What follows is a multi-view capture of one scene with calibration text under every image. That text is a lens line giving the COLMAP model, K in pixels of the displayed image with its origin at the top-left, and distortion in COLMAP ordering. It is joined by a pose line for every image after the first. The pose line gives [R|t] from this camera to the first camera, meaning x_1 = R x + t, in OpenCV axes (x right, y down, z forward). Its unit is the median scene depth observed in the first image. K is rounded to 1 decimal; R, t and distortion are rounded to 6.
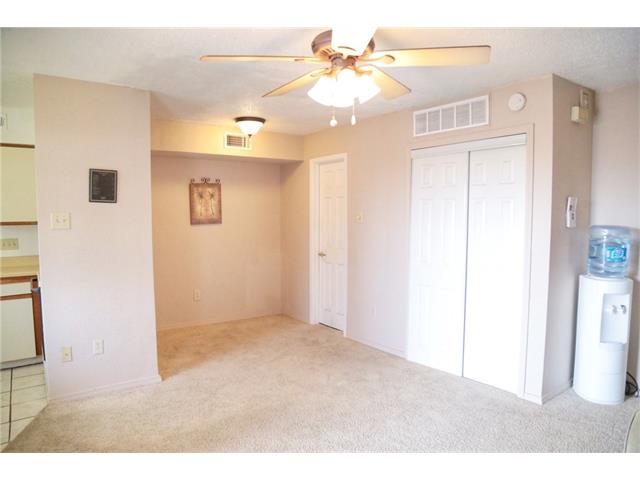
lens RADIAL K [[447.4, 0, 320.8], [0, 447.4, 243.1], [0, 0, 1]] dist [-0.044232, 0.000381]
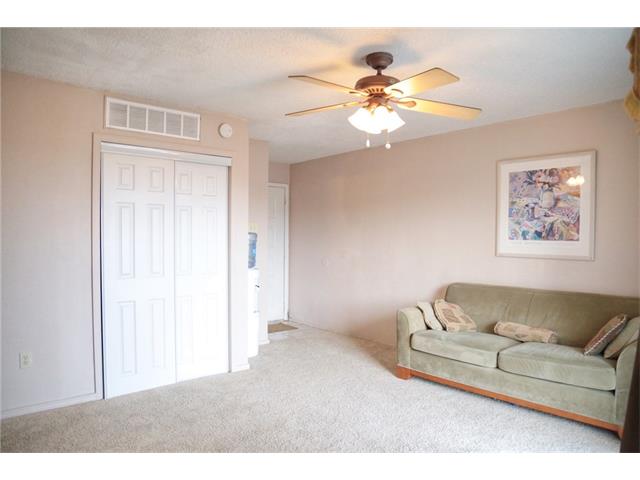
lens RADIAL K [[447.4, 0, 320.8], [0, 447.4, 243.1], [0, 0, 1]] dist [-0.044232, 0.000381]
pose [[-0.112024, -0.029206, 0.993276, -0.744939], [0.064127, 0.997272, 0.036556, -0.029609], [-0.991634, 0.067791, -0.109846, 0.795345]]
